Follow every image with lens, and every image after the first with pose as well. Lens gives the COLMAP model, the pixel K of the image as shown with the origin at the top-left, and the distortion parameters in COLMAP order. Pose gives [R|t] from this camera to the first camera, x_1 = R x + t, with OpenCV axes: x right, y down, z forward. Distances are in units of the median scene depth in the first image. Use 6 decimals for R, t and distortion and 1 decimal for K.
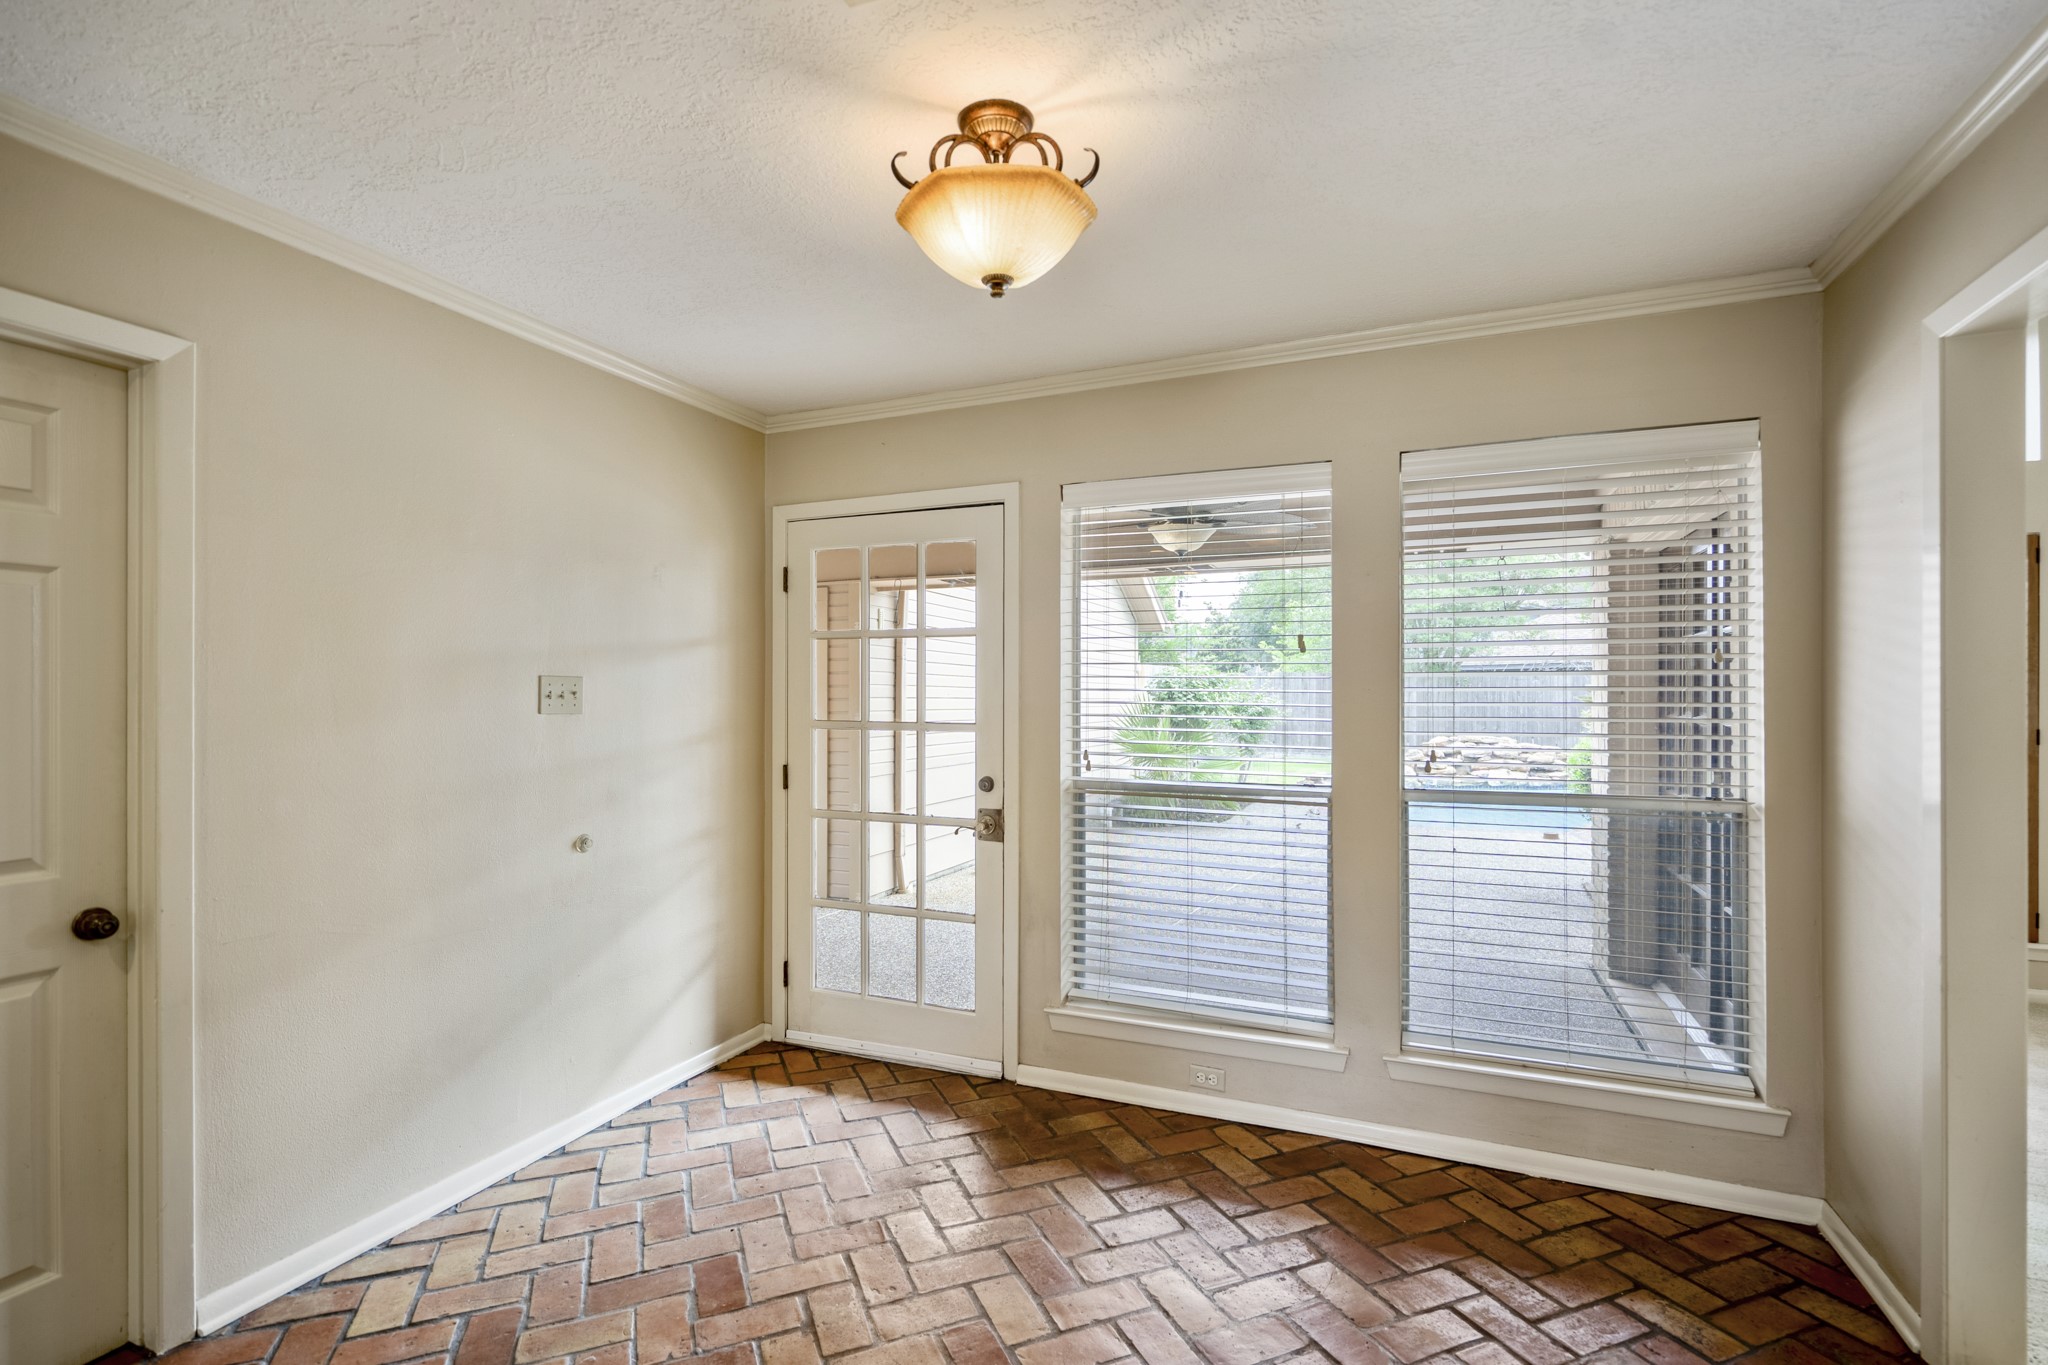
lens RADIAL K [[958.9, 0, 1019.2], [0, 958.9, 691.9], [0, 0, 1]] dist [0.005463, 0.000755]
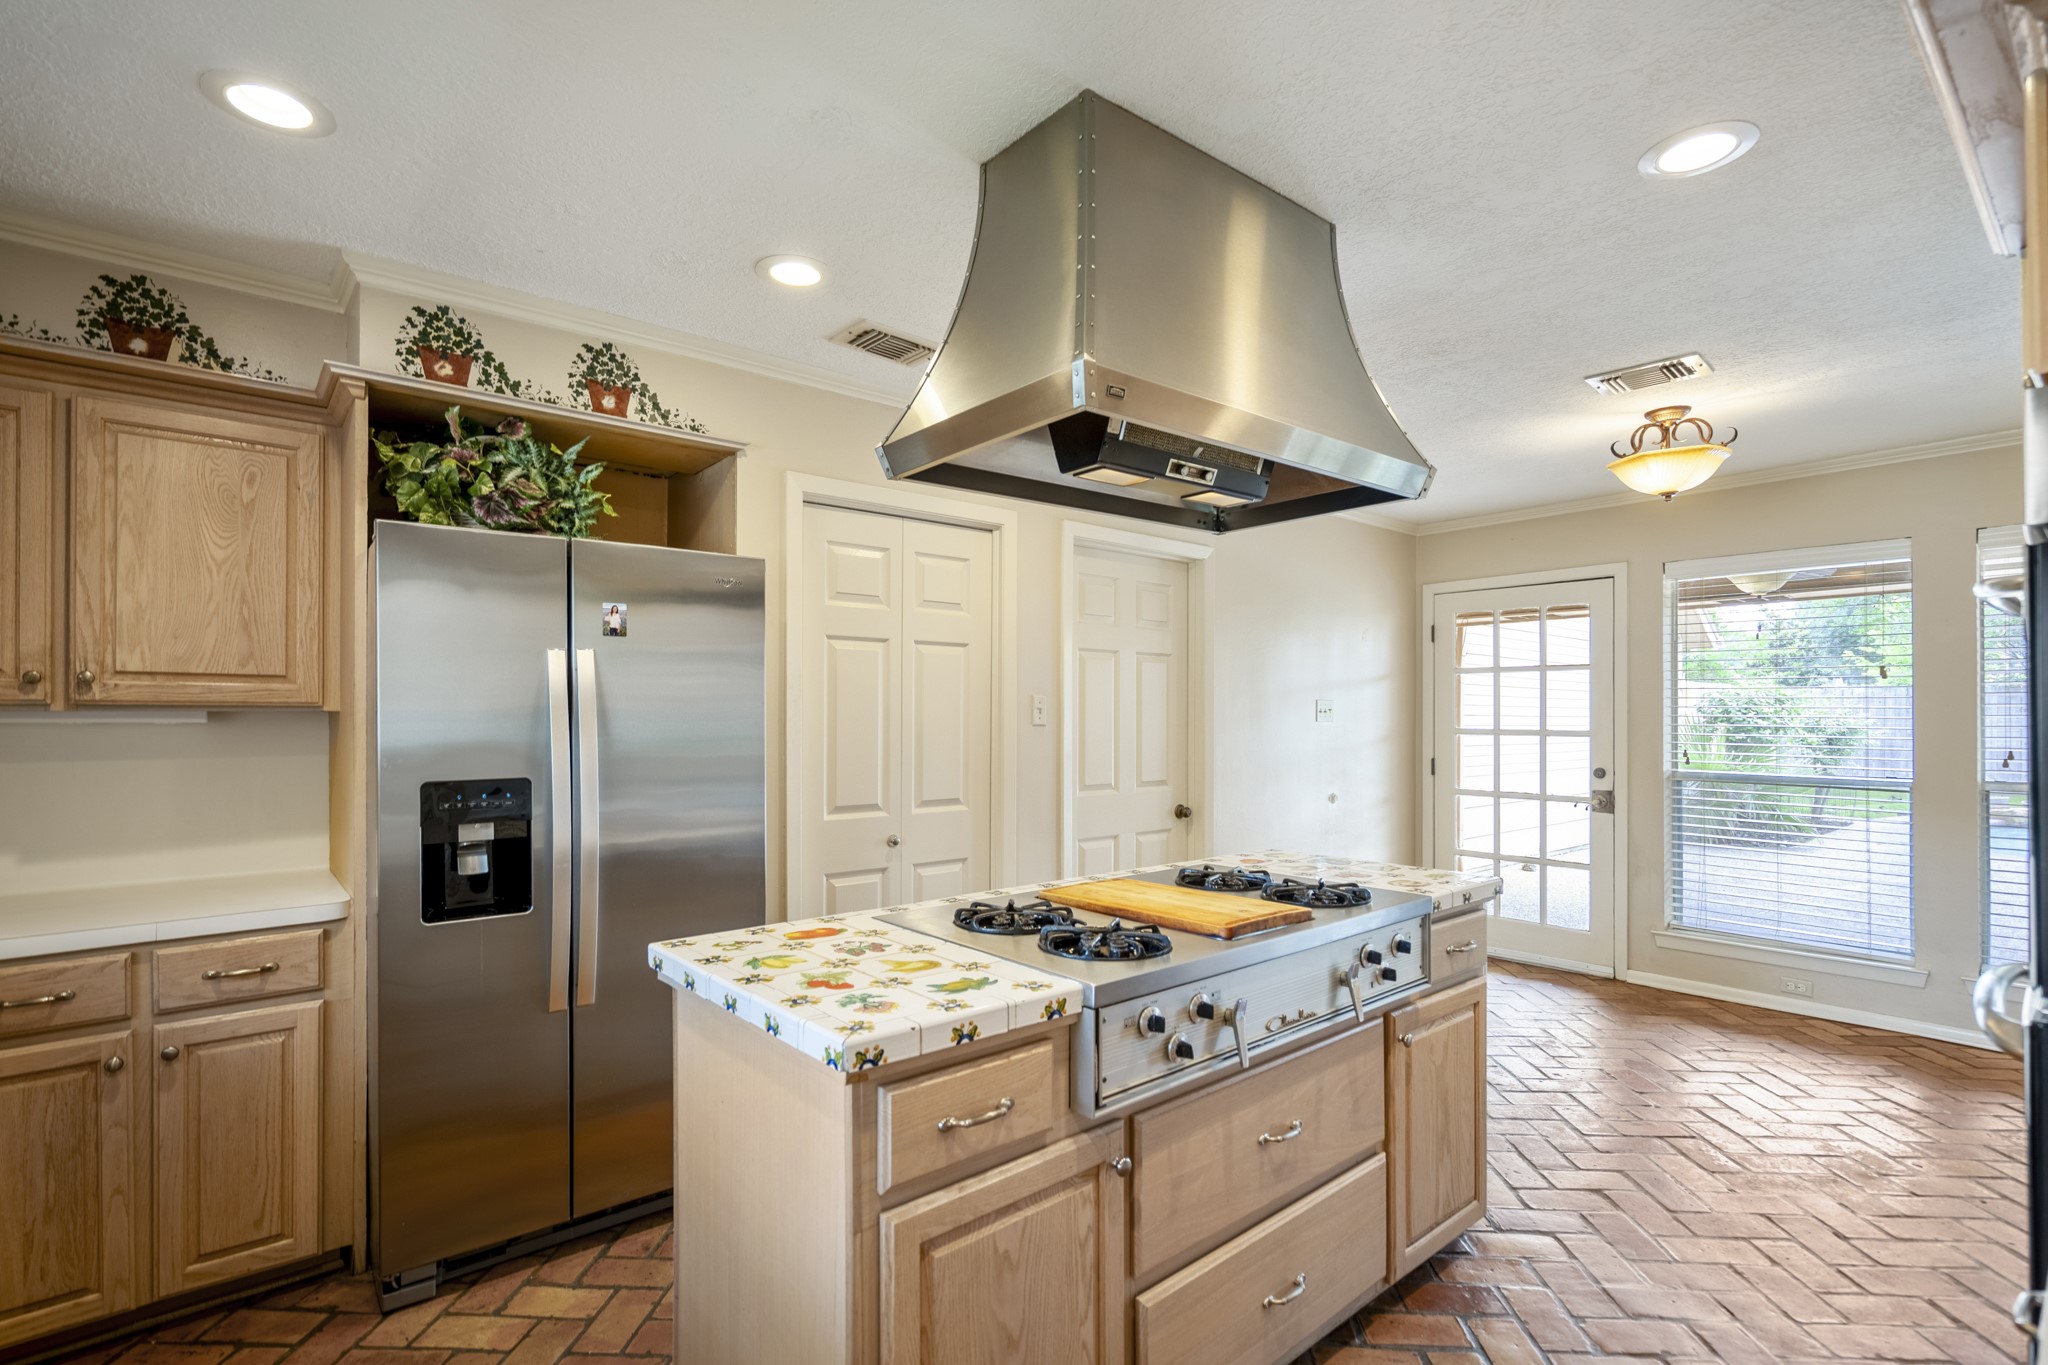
lens RADIAL K [[958.9, 0, 1018.8], [0, 958.9, 708.5], [0, 0, 1]] dist [0.005463, 0.000755]
pose [[0.895300, -0.002910, -0.445455, -0.173497], [0.001067, 0.999990, -0.004388, 0.004819], [0.445463, 0.003453, 0.895293, -0.684794]]
